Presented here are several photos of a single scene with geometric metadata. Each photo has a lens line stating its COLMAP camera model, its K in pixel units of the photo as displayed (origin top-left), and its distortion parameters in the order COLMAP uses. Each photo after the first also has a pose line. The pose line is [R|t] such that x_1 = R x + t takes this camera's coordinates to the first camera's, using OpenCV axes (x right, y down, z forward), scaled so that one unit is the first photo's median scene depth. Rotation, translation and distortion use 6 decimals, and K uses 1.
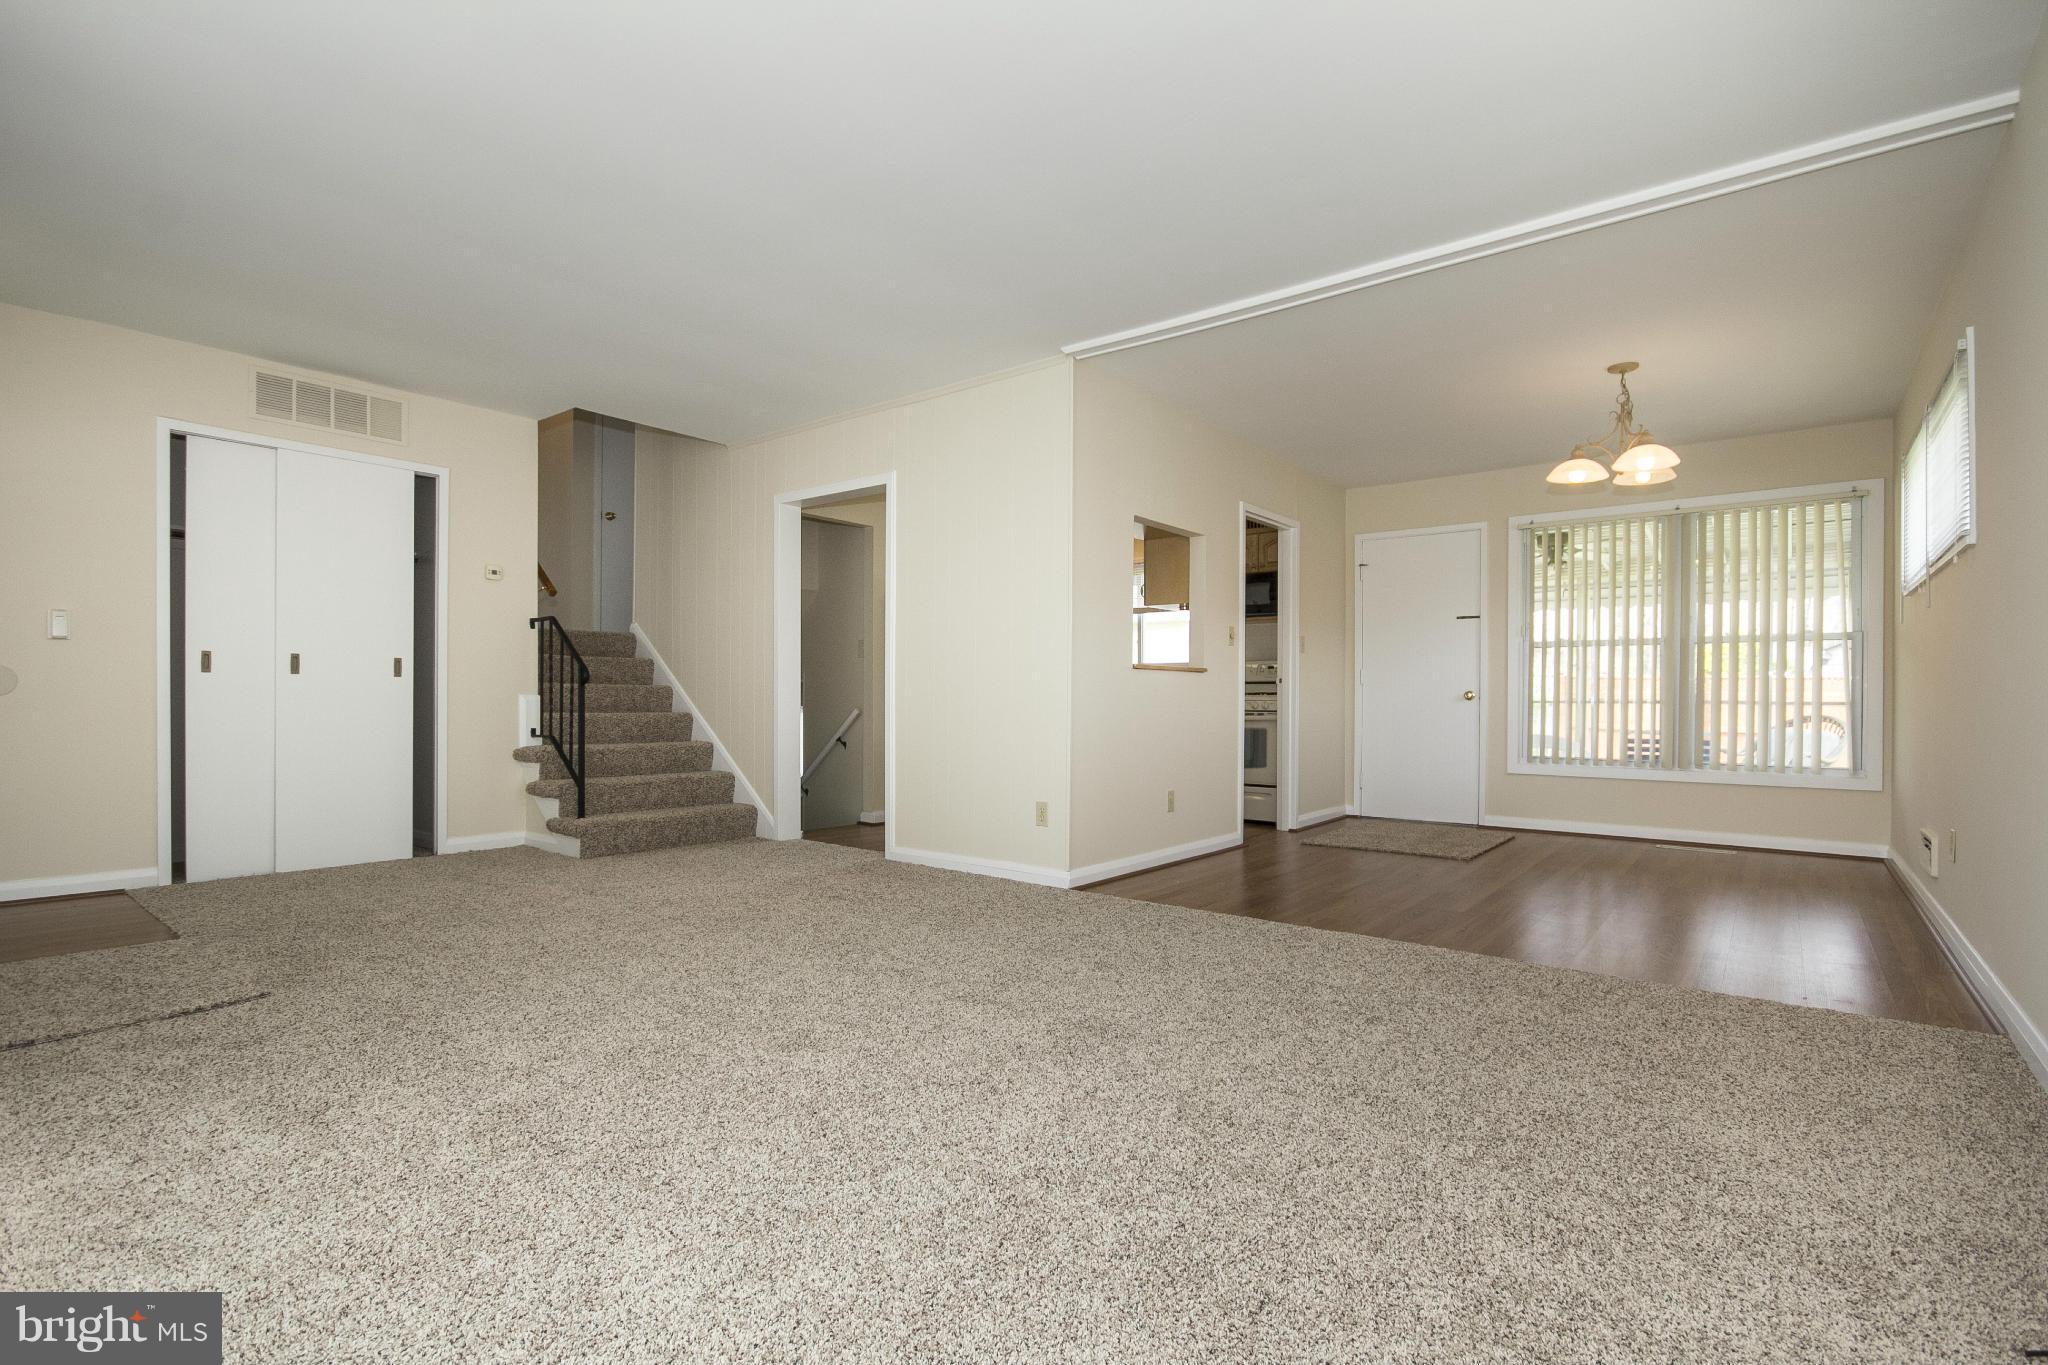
lens RADIAL K [[932.4, 0, 1040.7], [0, 932.4, 705.0], [0, 0, 1]] dist [0.001224, -0.008348]
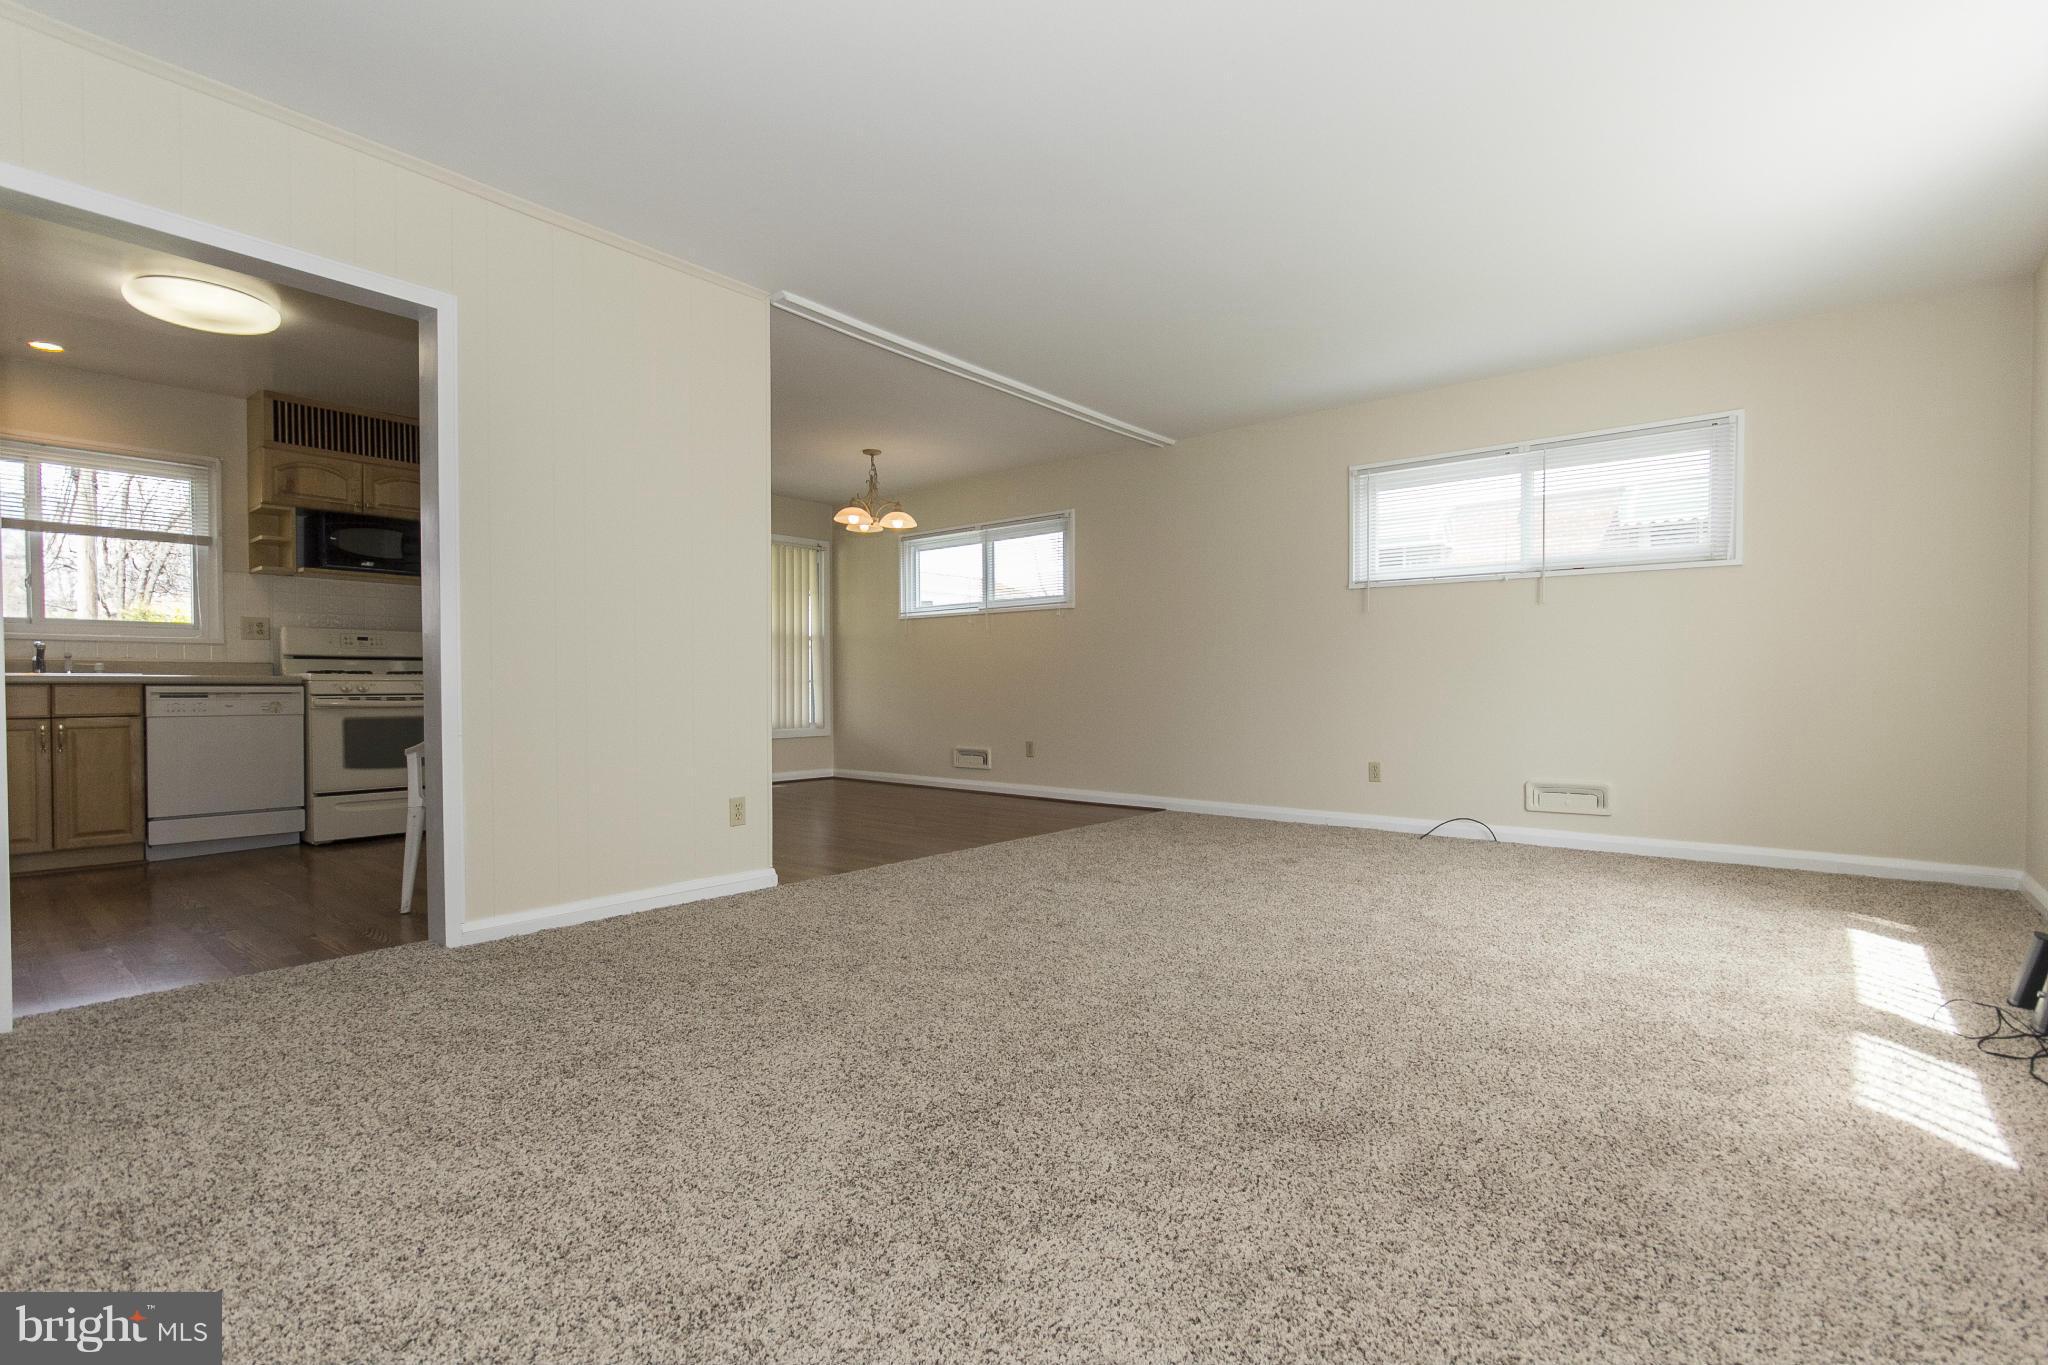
lens RADIAL K [[932.4, 0, 1040.7], [0, 932.4, 705.0], [0, 0, 1]] dist [0.001224, -0.008348]
pose [[0.040345, -0.028424, 0.998781, -0.628049], [0.008206, 0.999571, 0.028115, -0.002630], [-0.999152, 0.007062, 0.040561, 0.505136]]
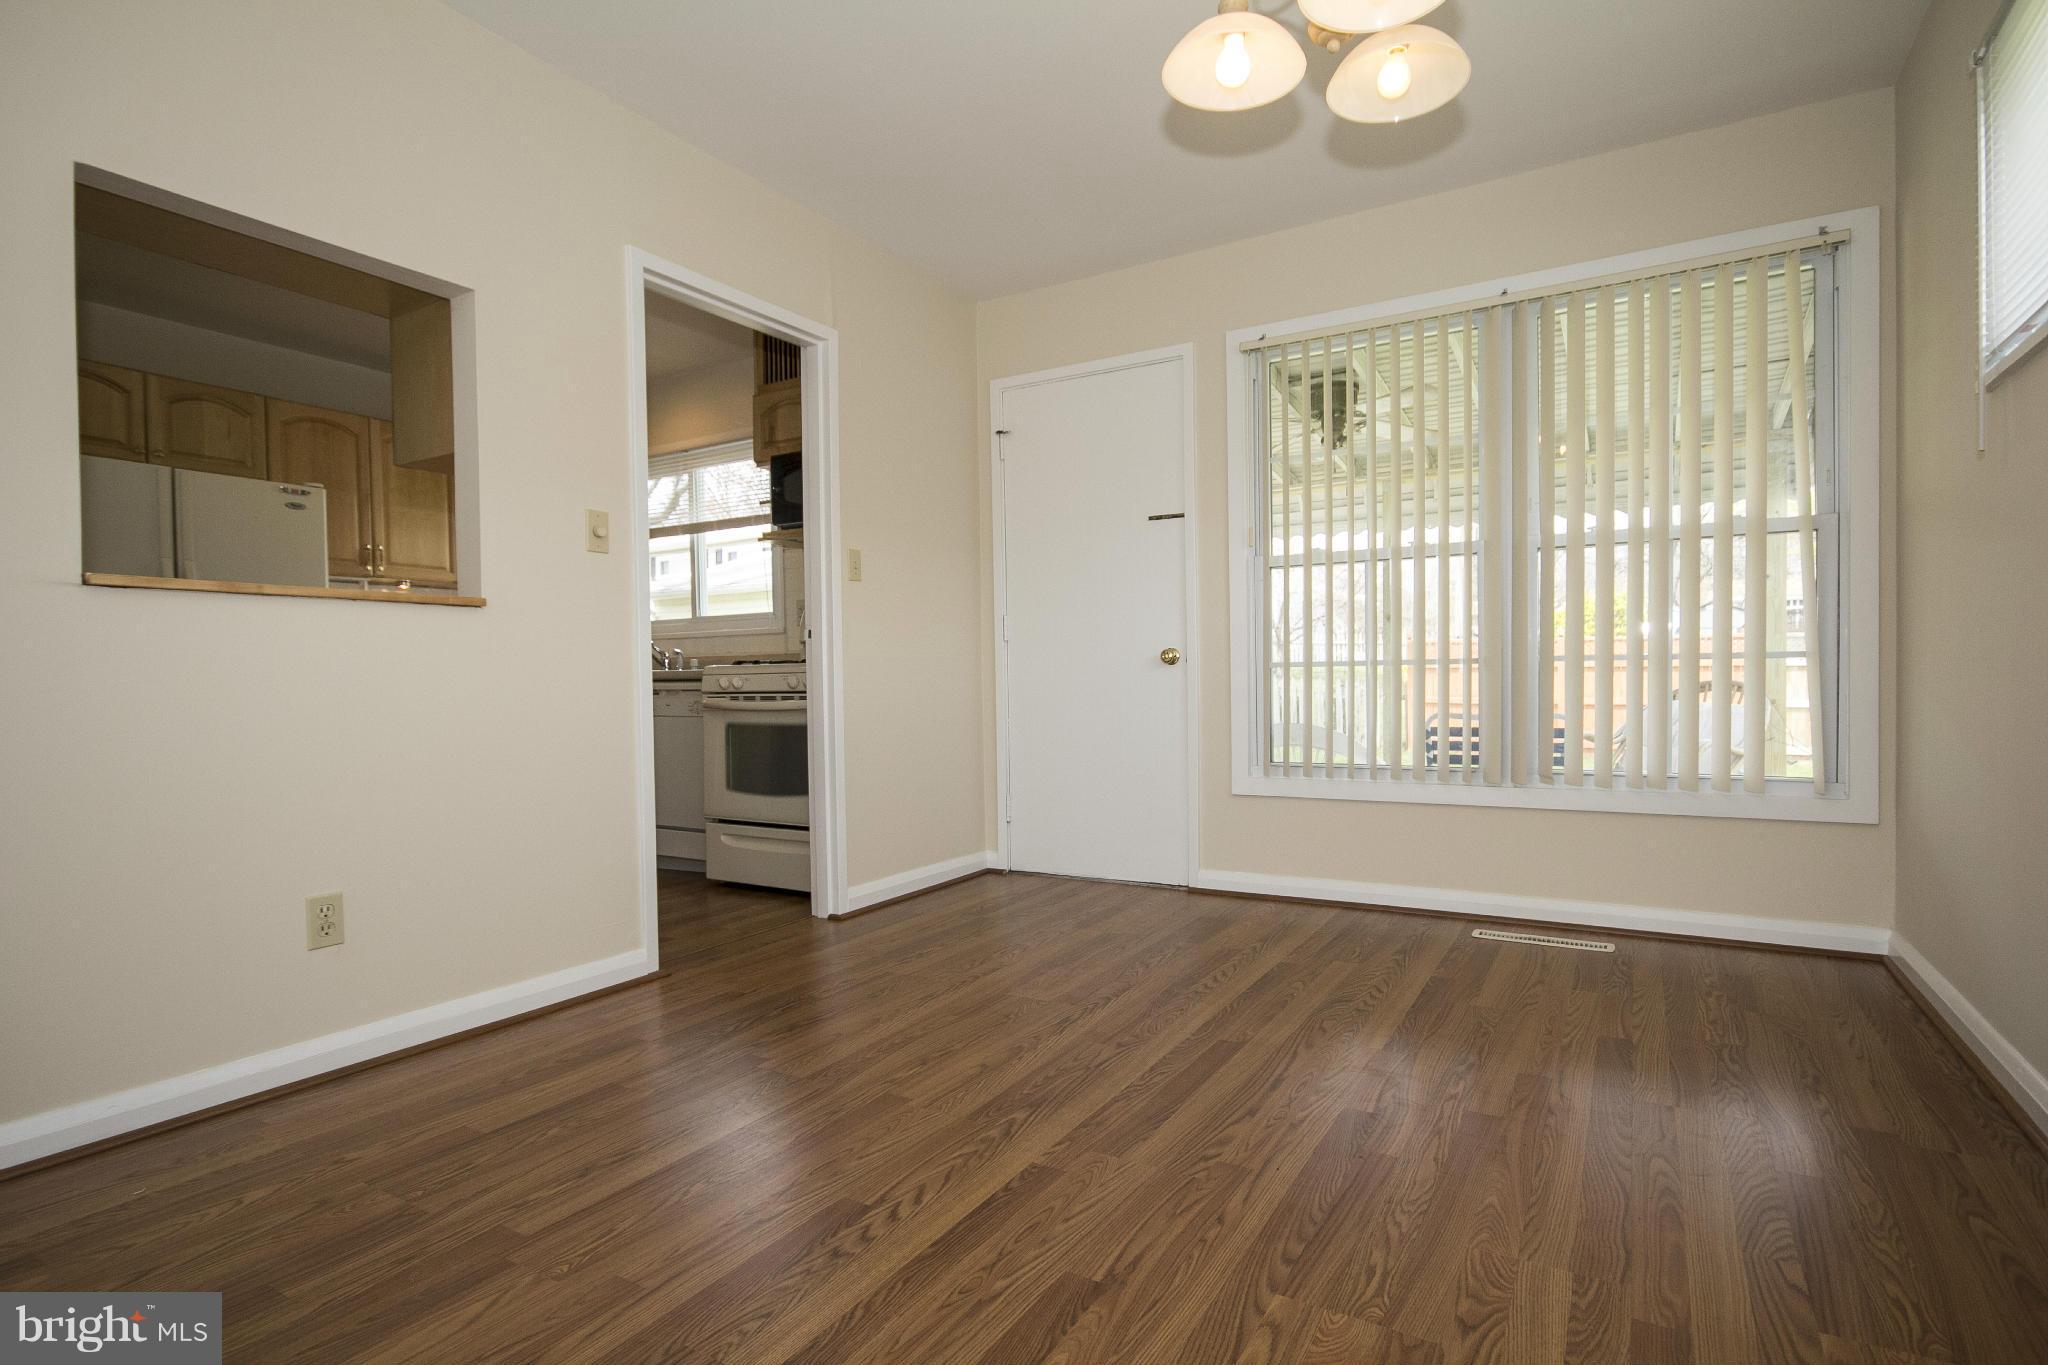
lens RADIAL K [[1015.9, 0, 1032.0], [0, 1015.9, 704.7], [0, 0, 1]] dist [-0.001525, 0.000279]
pose [[0.991115, -0.022874, 0.131029, 0.330157], [0.020732, 0.999629, 0.017687, 0.007090], [-0.131385, -0.014813, 0.991221, 0.449106]]
